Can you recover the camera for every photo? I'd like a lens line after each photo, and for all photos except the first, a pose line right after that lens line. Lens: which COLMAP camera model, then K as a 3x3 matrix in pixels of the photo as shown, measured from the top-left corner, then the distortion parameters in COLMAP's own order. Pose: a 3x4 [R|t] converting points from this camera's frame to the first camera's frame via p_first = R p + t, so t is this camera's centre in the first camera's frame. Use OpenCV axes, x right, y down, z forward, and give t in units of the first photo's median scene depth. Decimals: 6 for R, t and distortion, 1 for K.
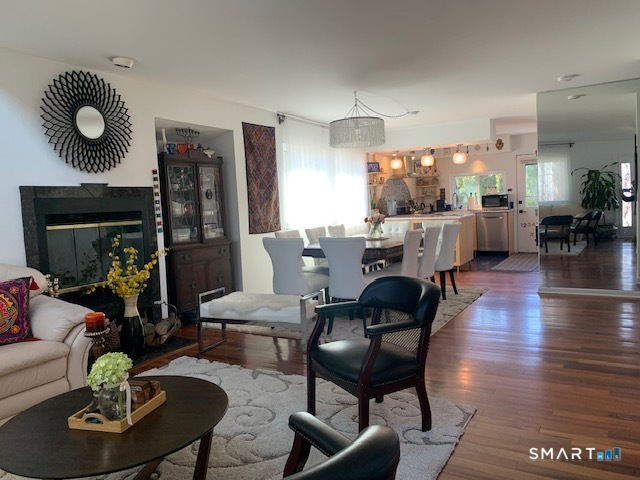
lens RADIAL K [[488.5, 0, 322.3], [0, 488.5, 239.6], [0, 0, 1]] dist [0.007781, 0.001438]
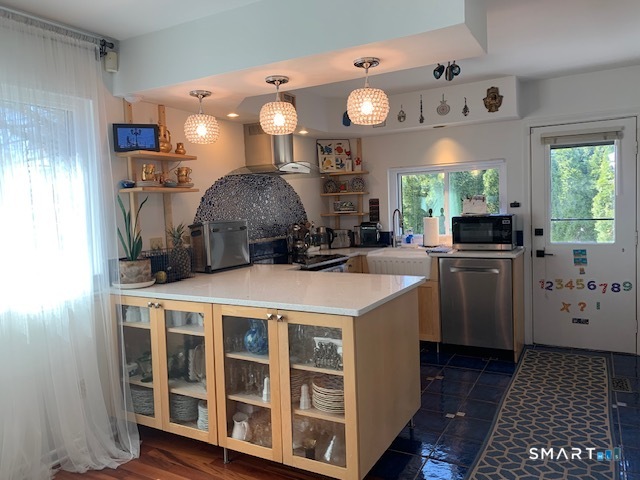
lens RADIAL K [[488.5, 0, 317.6], [0, 488.5, 239.5], [0, 0, 1]] dist [0.007781, 0.001438]
pose [[0.999860, 0.007953, 0.014744, 0.197539], [-0.007837, 0.999938, -0.007859, -0.064843], [-0.014806, 0.007743, 0.999860, 0.558774]]
